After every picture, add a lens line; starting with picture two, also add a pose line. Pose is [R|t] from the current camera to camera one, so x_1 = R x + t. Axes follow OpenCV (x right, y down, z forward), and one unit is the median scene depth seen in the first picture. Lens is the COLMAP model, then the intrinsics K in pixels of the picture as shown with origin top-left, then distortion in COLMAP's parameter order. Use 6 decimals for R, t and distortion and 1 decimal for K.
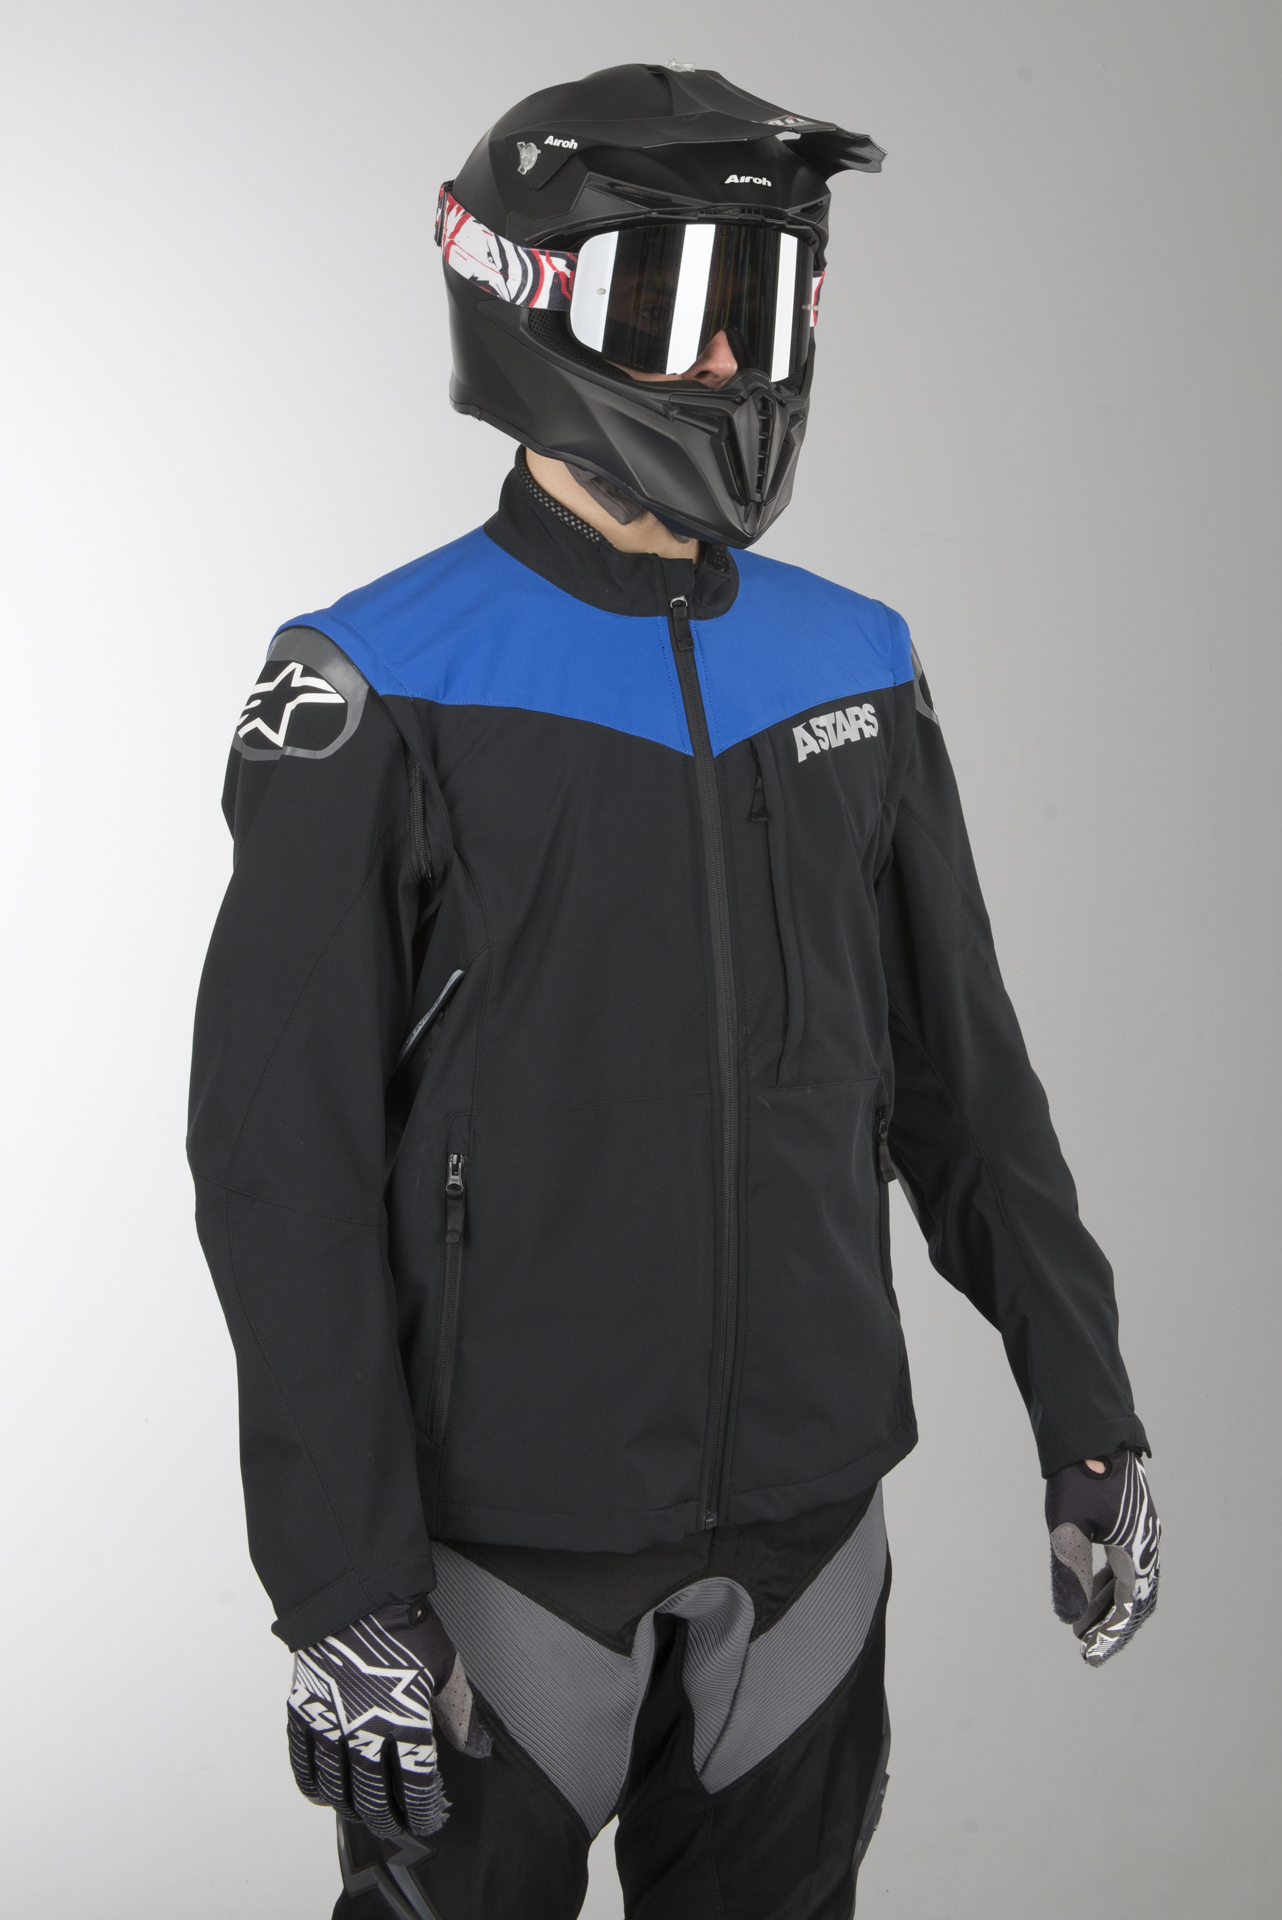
lens RADIAL K [[2917.5, 0, 636.7], [0, 2917.5, 950.8], [0, 0, 1]] dist [-0.138269, 0.000000]
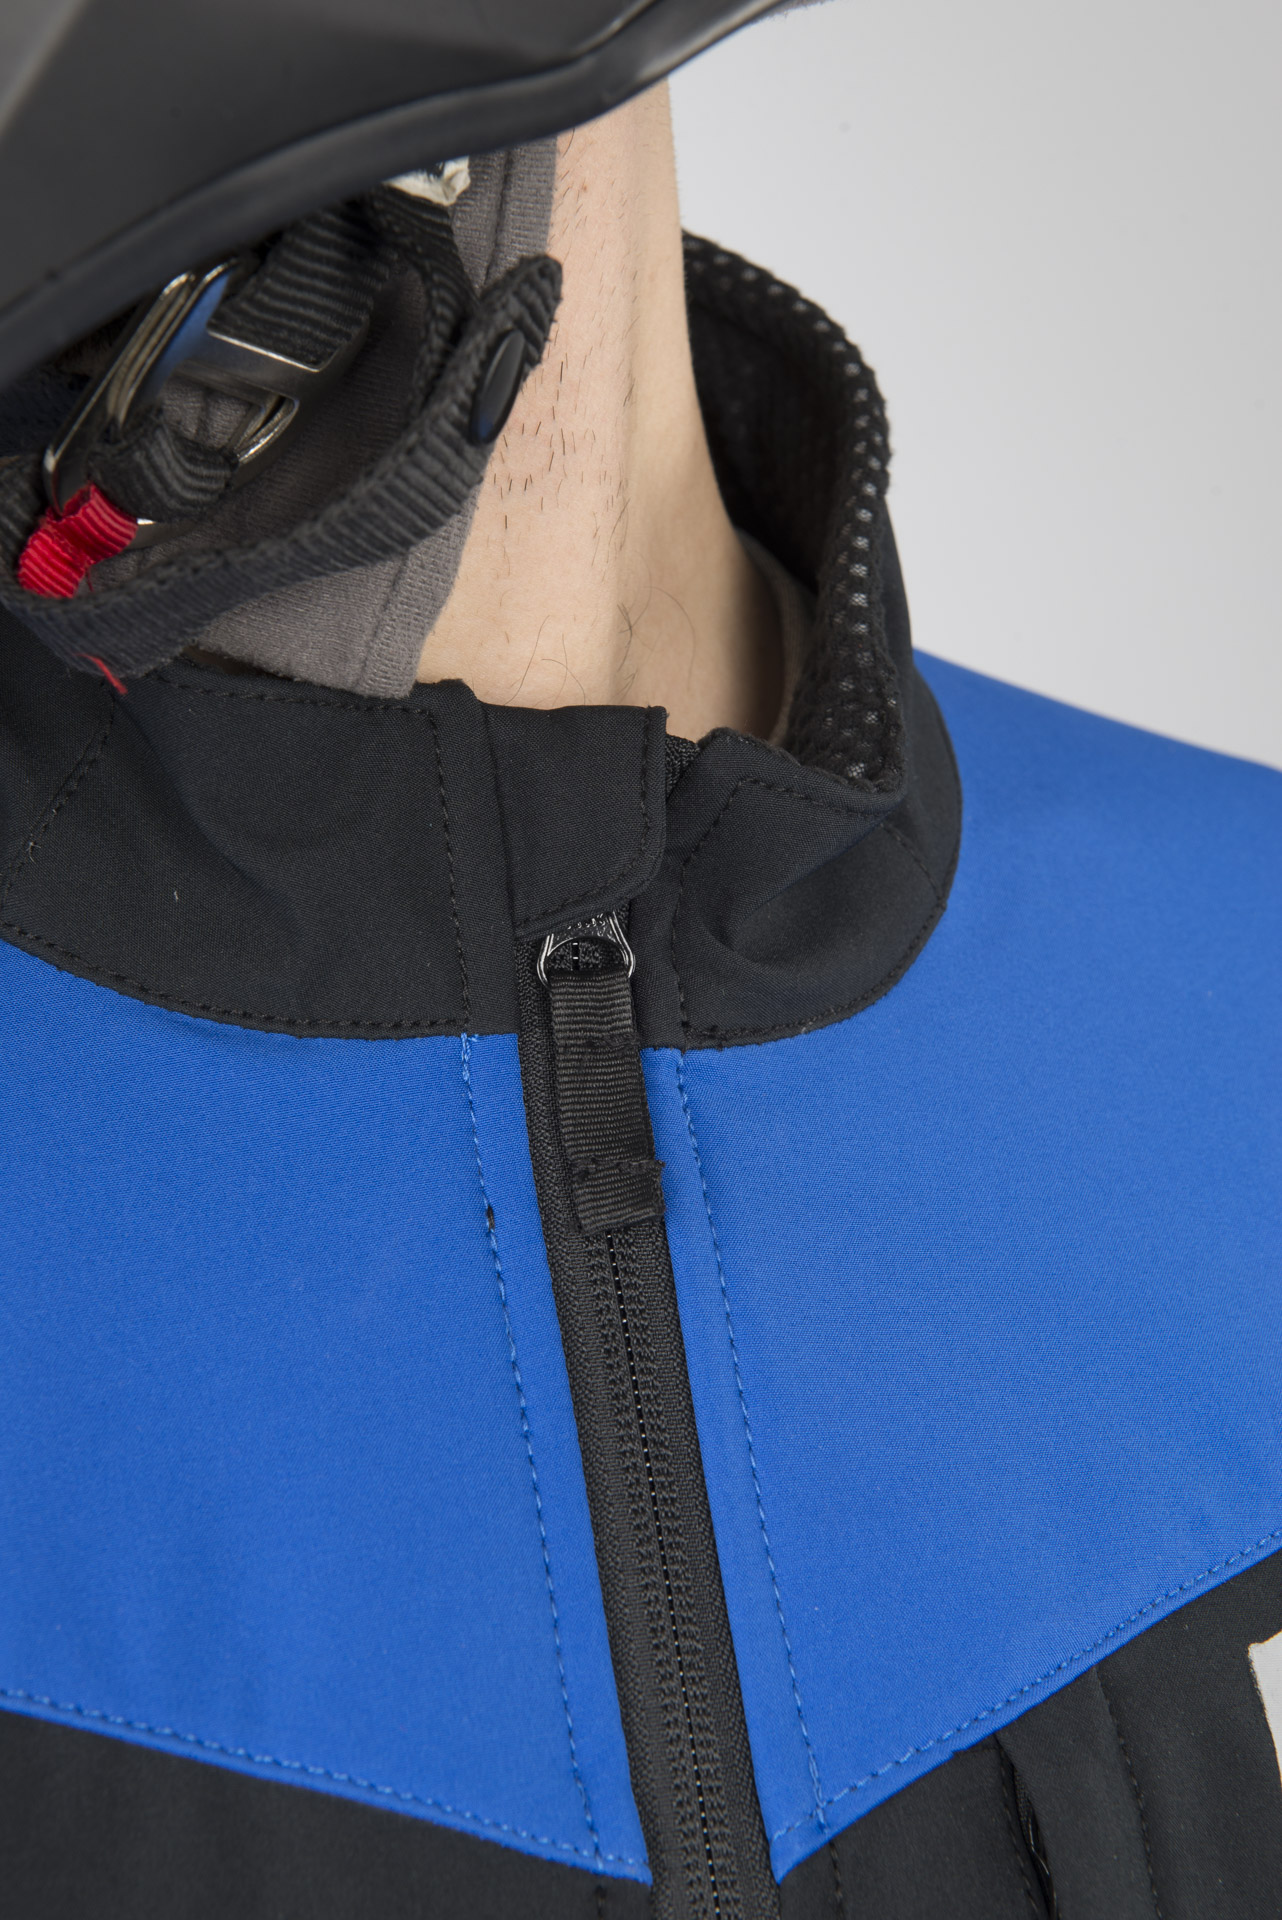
lens RADIAL K [[3249.6, 0, 623.2], [0, 3249.6, 969.0], [0, 0, 1]] dist [0.116489, 0.000000]
pose [[0.993671, -0.008881, -0.111980, 0.039140], [-0.000807, 0.996280, -0.086175, -0.101679], [0.112329, 0.085720, 0.989967, 0.803625]]
